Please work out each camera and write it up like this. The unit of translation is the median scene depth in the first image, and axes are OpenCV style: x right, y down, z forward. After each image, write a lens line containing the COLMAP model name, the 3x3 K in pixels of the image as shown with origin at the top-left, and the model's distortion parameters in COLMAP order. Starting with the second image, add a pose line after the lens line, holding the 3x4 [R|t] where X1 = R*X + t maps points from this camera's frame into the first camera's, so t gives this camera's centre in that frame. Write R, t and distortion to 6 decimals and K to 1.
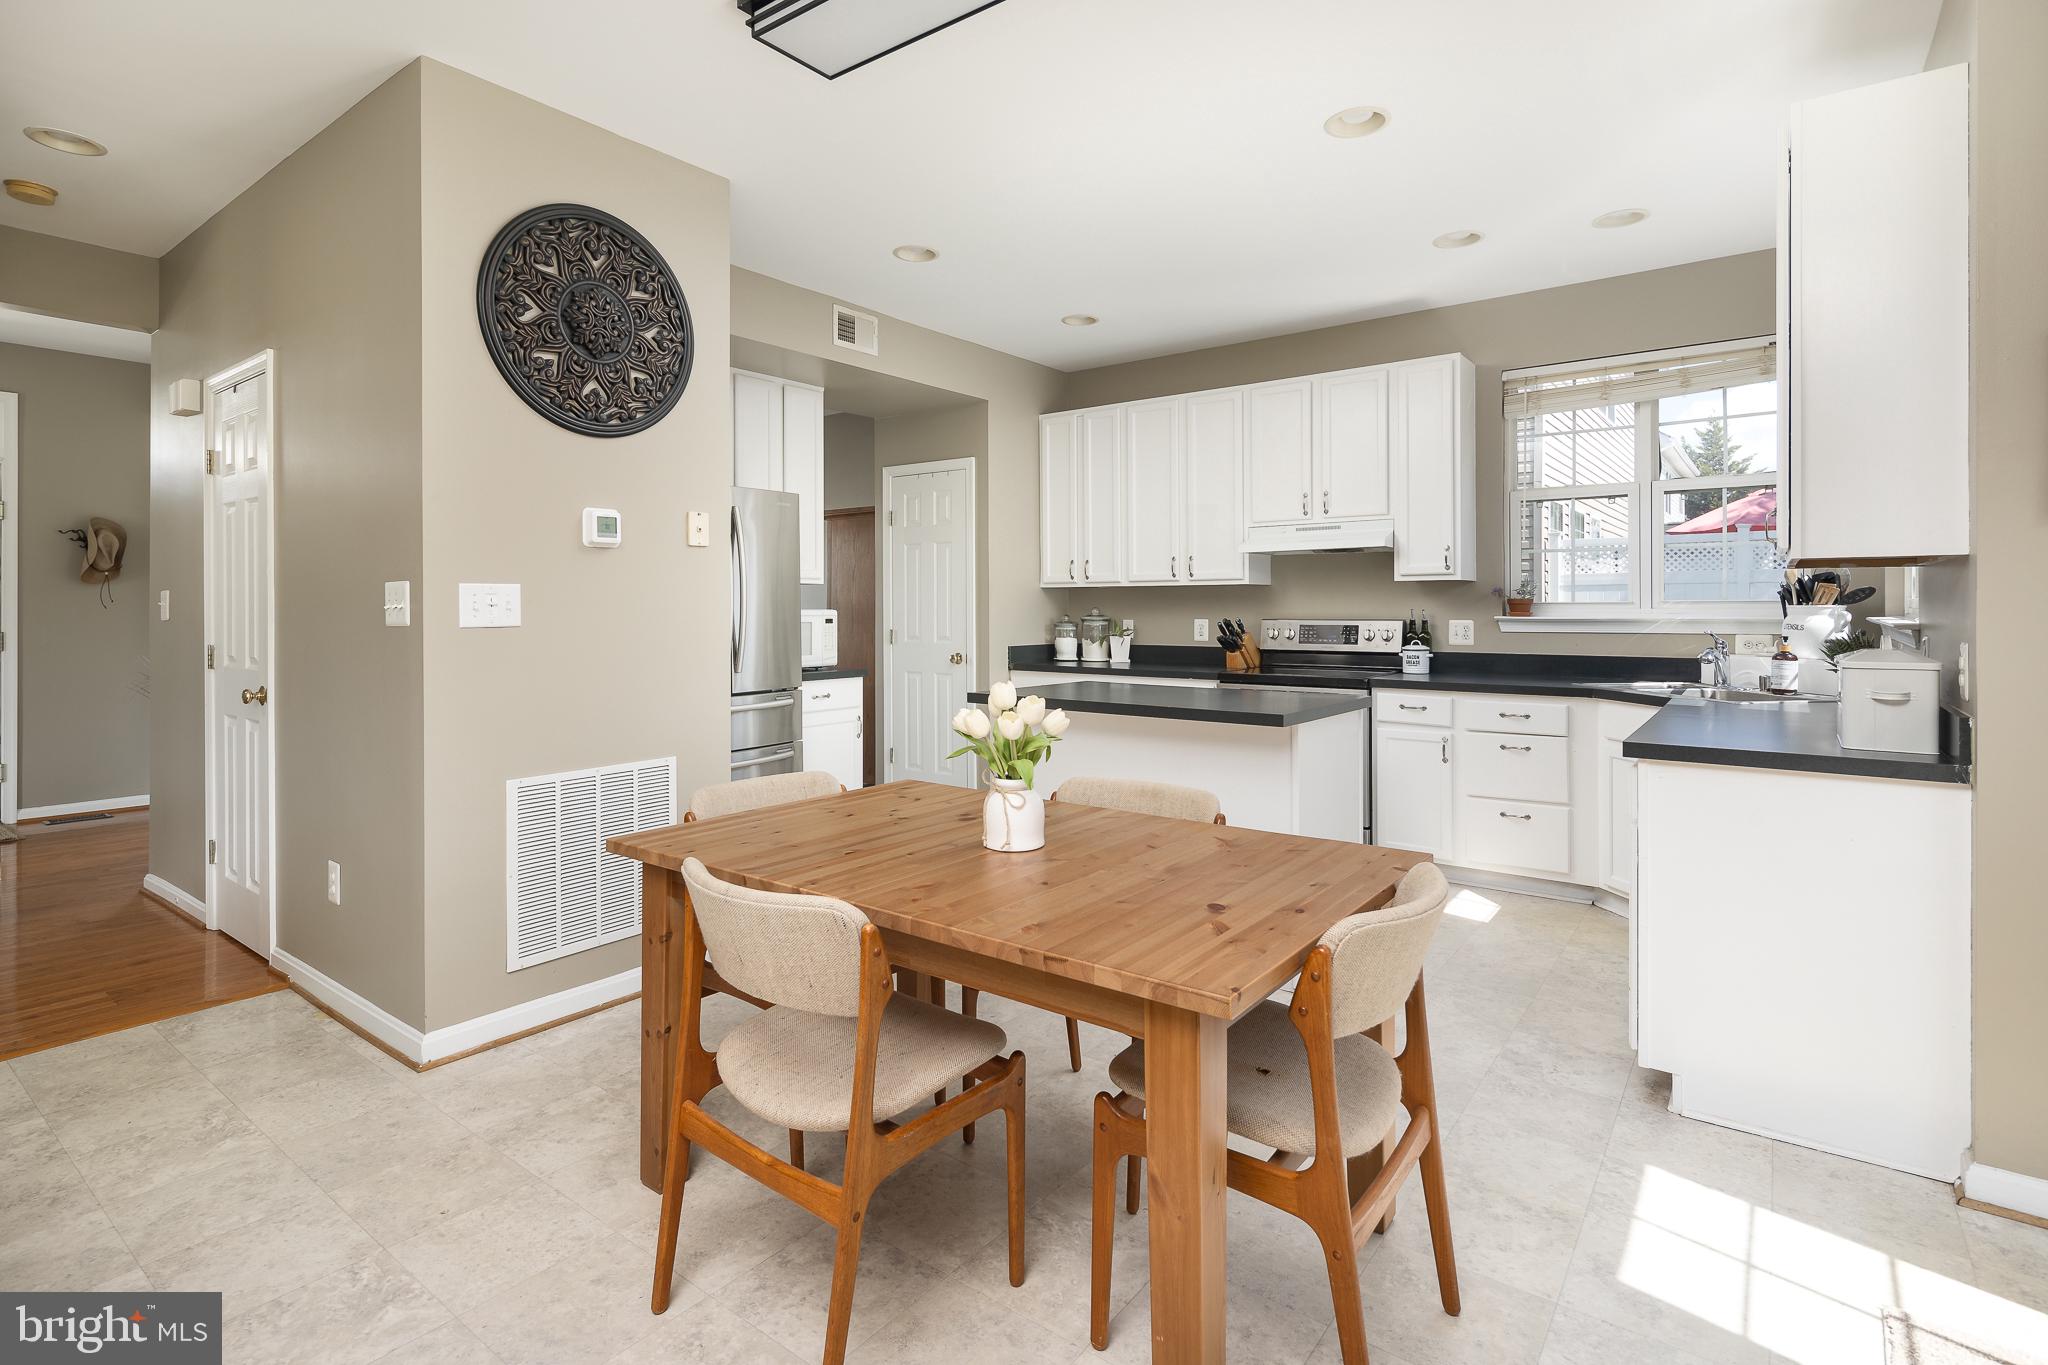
lens RADIAL K [[1005.6, 0, 1017.7], [0, 1005.6, 600.4], [0, 0, 1]] dist [0.005978, -0.003741]
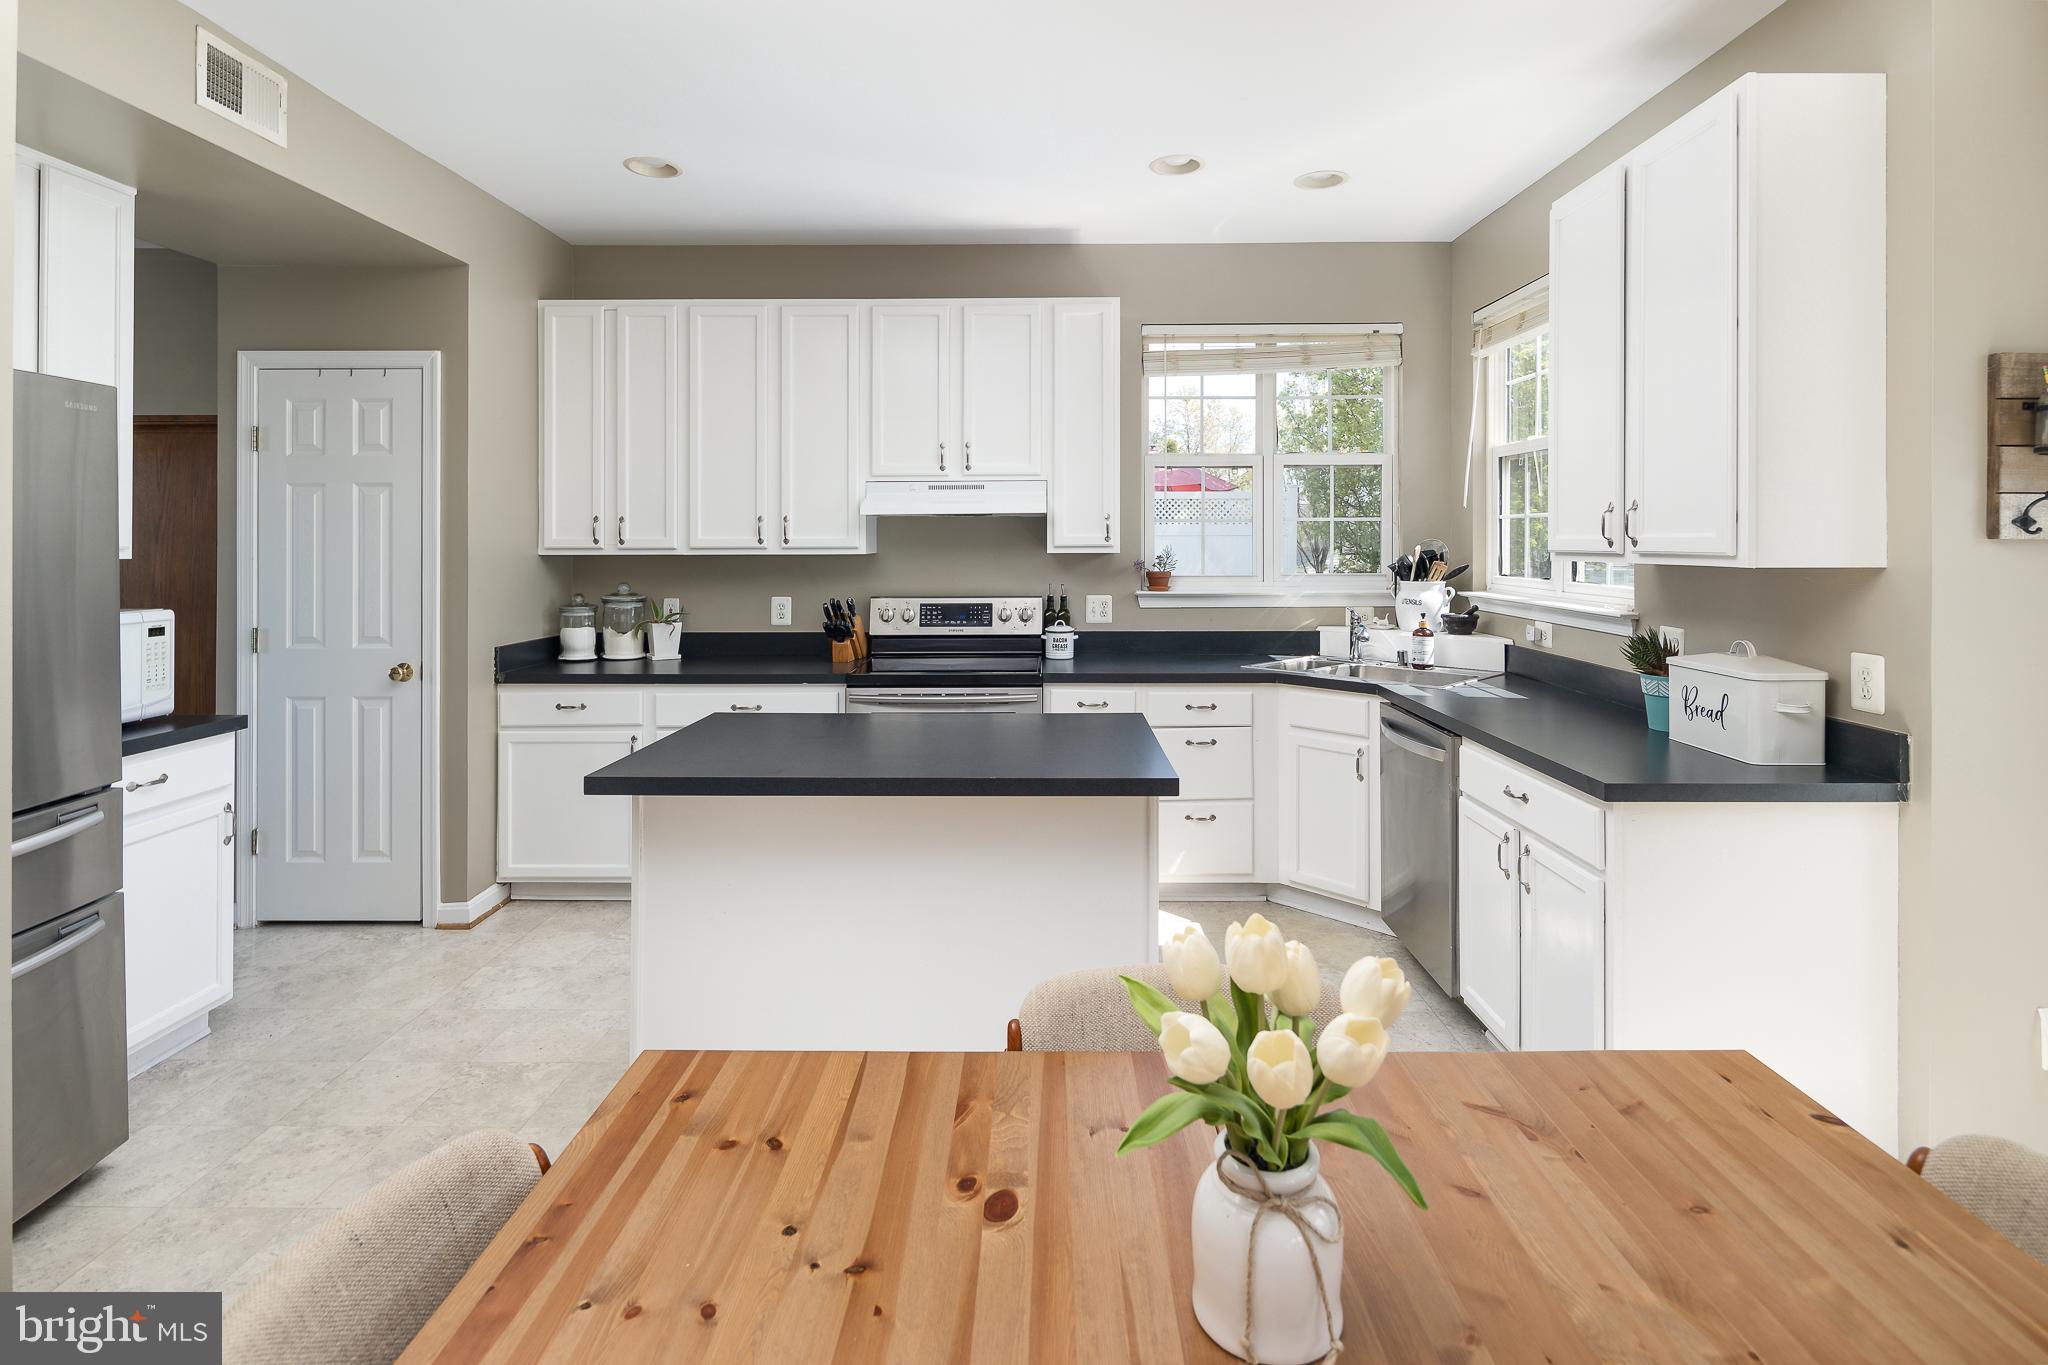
lens RADIAL K [[1005.6, 0, 1040.8], [0, 1005.6, 534.5], [0, 0, 1]] dist [0.005978, -0.003741]
pose [[0.797847, 0.005182, 0.602837, -0.138634], [-0.003943, 0.999987, -0.003378, -0.030618], [-0.602847, 0.000318, 0.797857, 0.304407]]
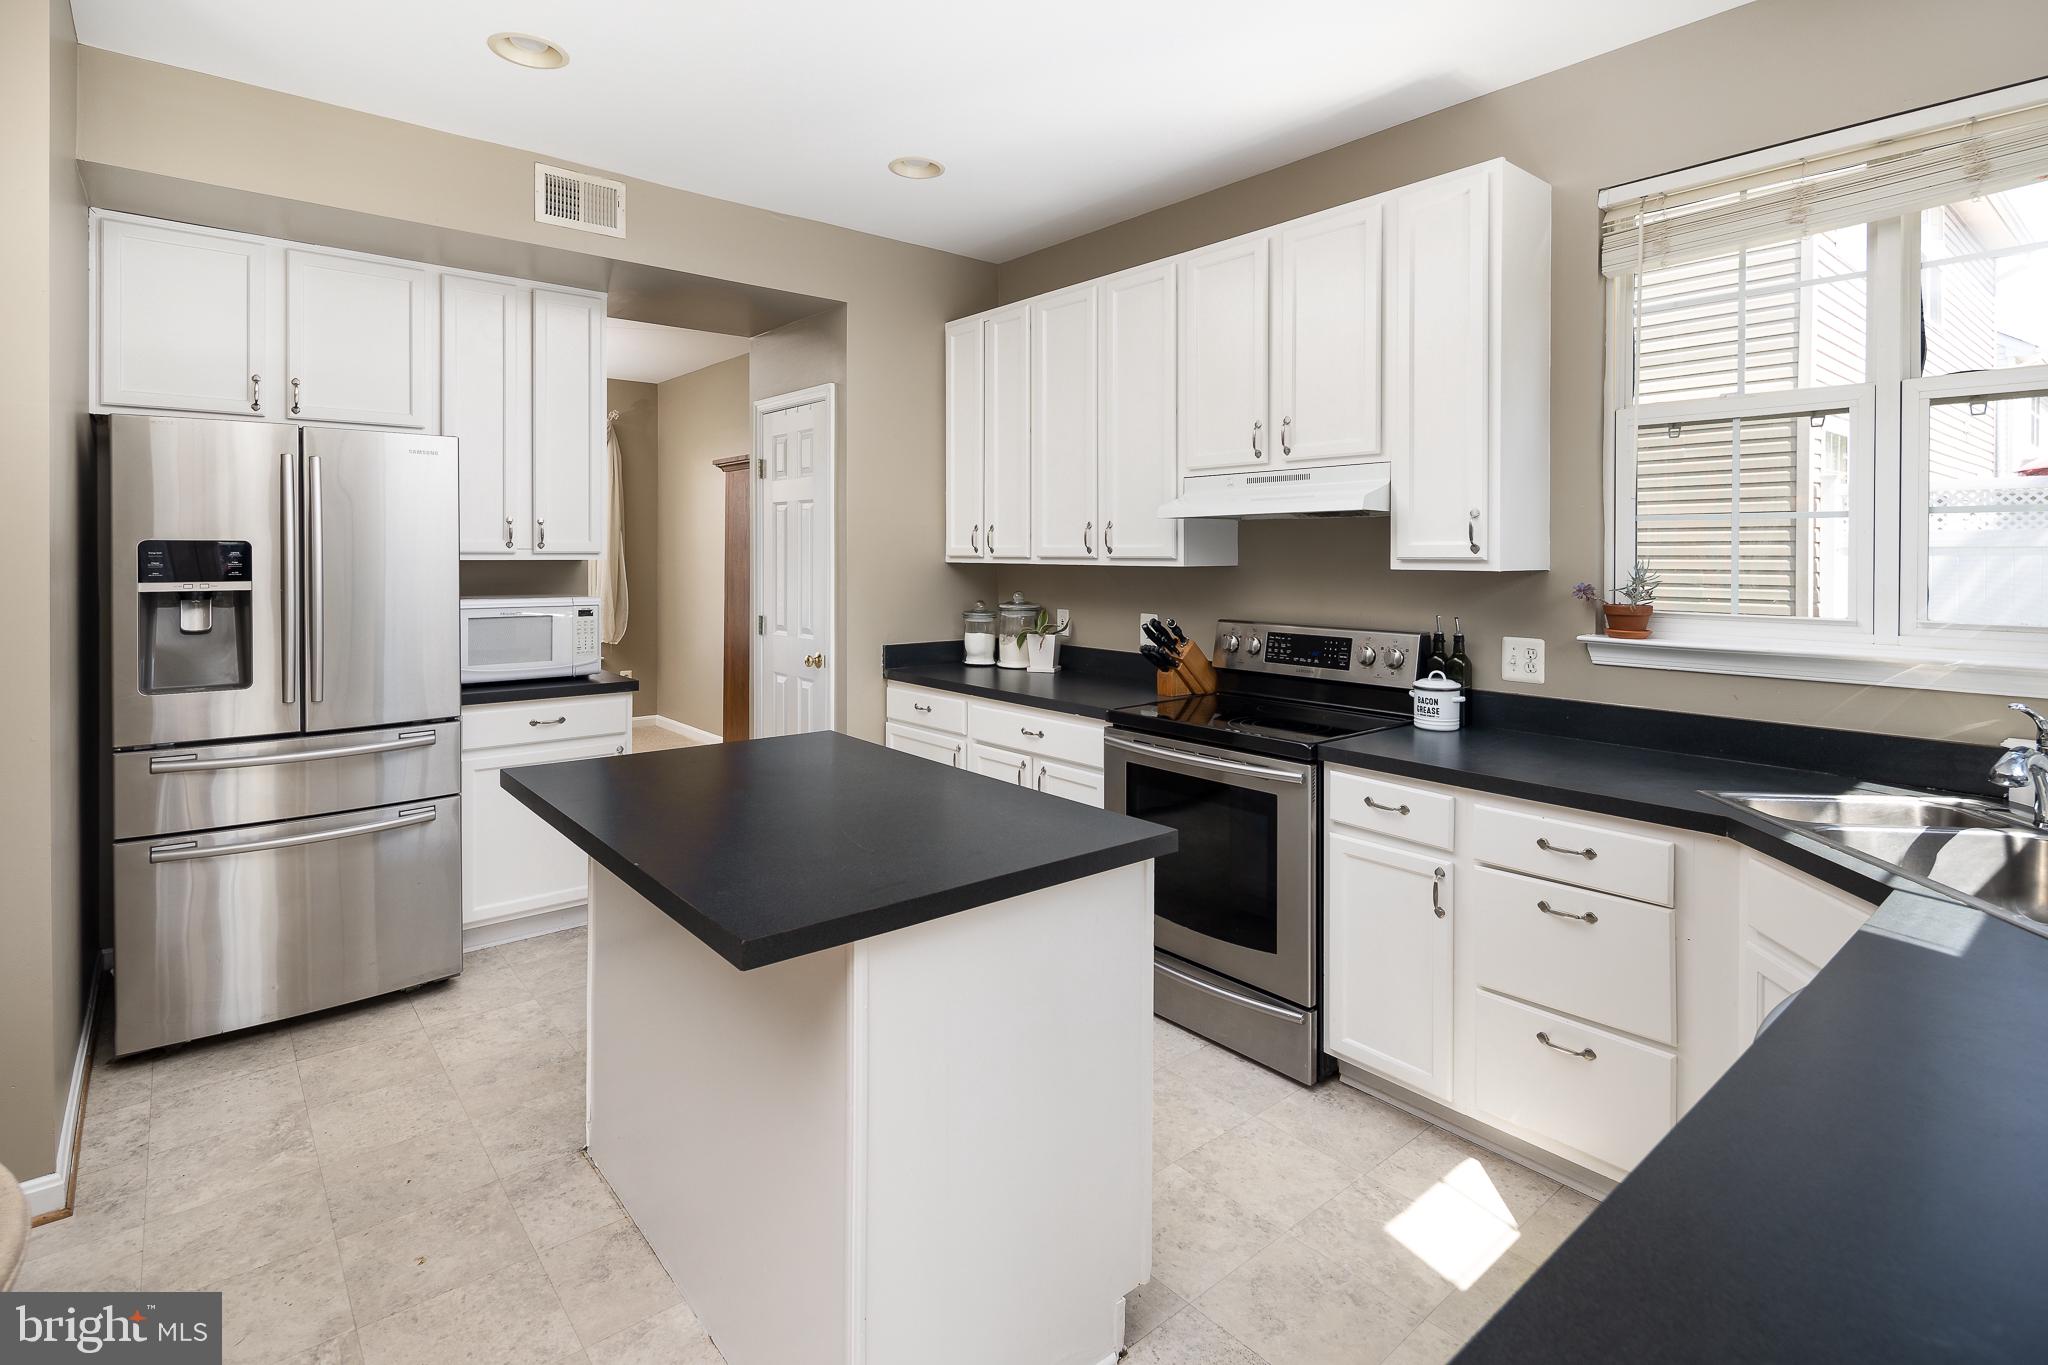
lens RADIAL K [[1005.6, 0, 1019.3], [0, 1005.6, 550.5], [0, 0, 1]] dist [0.005978, -0.003741]
pose [[0.974324, 0.007115, -0.225039, 0.282381], [-0.006292, 0.999971, 0.004378, -0.029564], [0.225063, -0.002849, 0.974340, 0.371304]]
